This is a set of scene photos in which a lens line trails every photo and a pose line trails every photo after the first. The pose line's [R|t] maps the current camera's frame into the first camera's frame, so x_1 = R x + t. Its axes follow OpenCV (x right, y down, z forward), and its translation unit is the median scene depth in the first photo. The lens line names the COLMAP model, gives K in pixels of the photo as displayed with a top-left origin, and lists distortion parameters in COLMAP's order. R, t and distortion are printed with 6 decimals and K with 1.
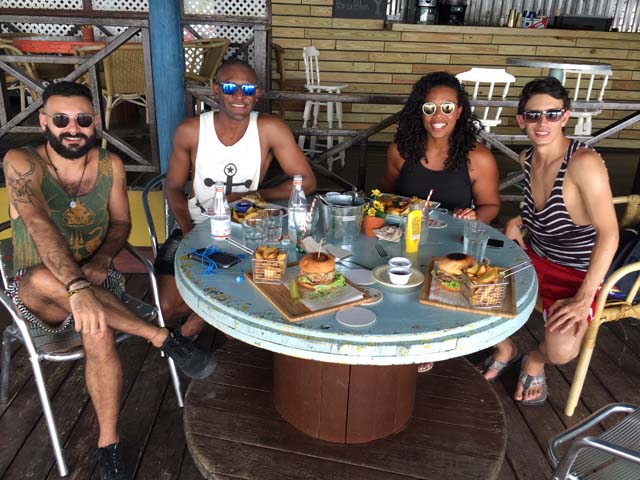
lens RADIAL K [[539.3, 0, 320.1], [0, 539.3, 240.0], [0, 0, 1]] dist [0.056286, -0.002145]
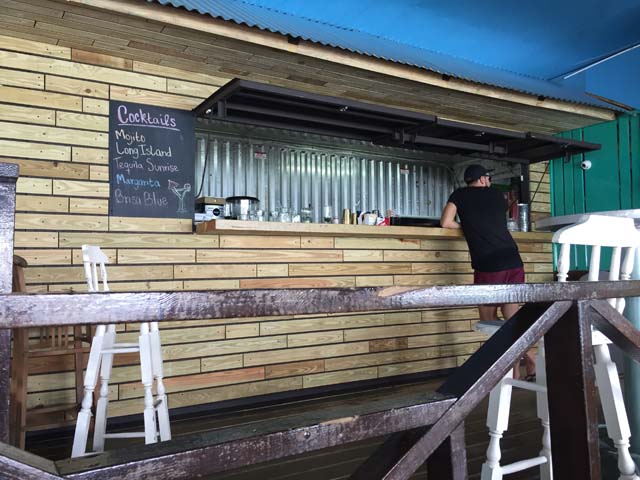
lens RADIAL K [[539.3, 0, 320.0], [0, 539.3, 239.7], [0, 0, 1]] dist [0.056286, -0.002145]
pose [[0.869666, -0.023578, 0.493077, -0.074078], [0.234107, 0.899087, -0.369913, -0.099599], [-0.434598, 0.437134, 0.787425, 0.420857]]
